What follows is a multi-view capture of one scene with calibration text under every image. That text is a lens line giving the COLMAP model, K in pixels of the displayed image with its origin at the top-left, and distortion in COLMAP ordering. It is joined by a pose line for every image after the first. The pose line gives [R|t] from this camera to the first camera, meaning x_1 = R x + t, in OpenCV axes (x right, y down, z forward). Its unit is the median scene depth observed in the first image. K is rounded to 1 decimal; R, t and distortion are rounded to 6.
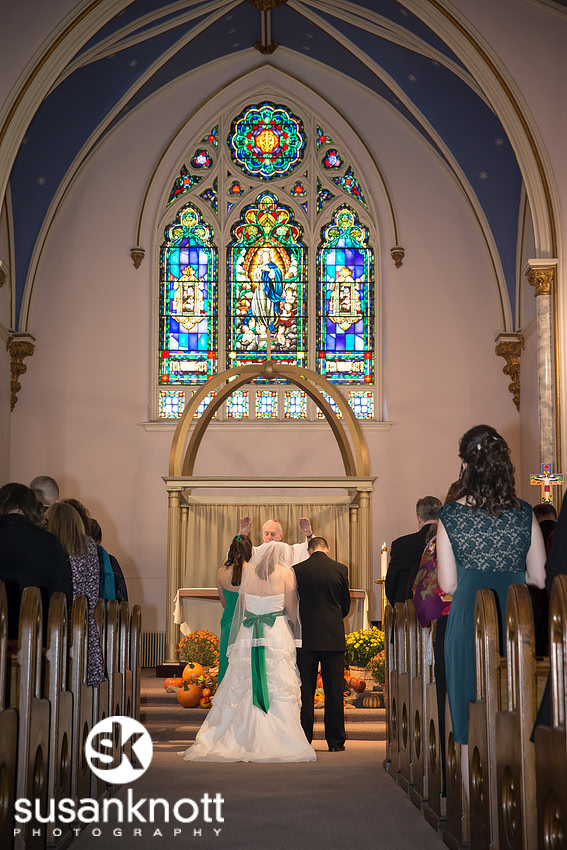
lens RADIAL K [[1443.2, 0, 283.5], [0, 1443.2, 425.0], [0, 0, 1]] dist [0.240845, 0.010834]
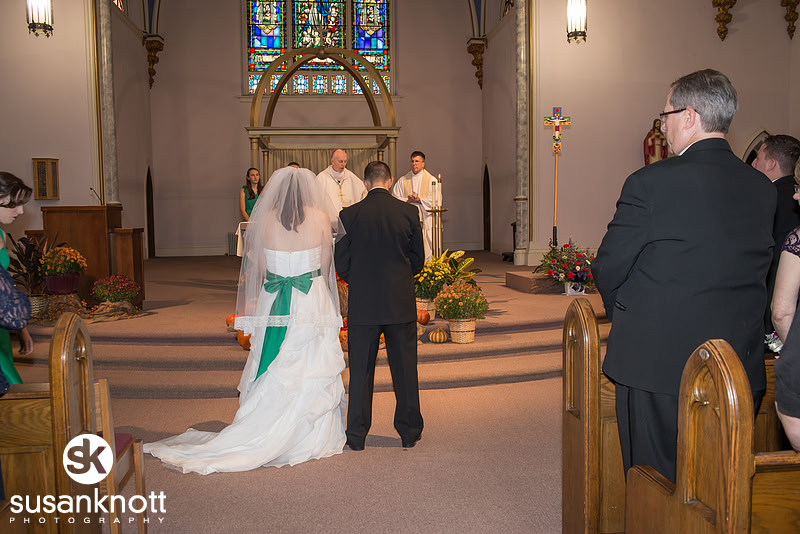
lens RADIAL K [[708.6, 0, 400.0], [0, 708.6, 267.0], [0, 0, 1]] dist [-0.070719, 0.000110]
pose [[0.994942, -0.020365, 0.098368, -0.004685], [-0.000802, 0.977592, 0.210507, 0.017649], [-0.100451, -0.209521, 0.972631, 0.222838]]
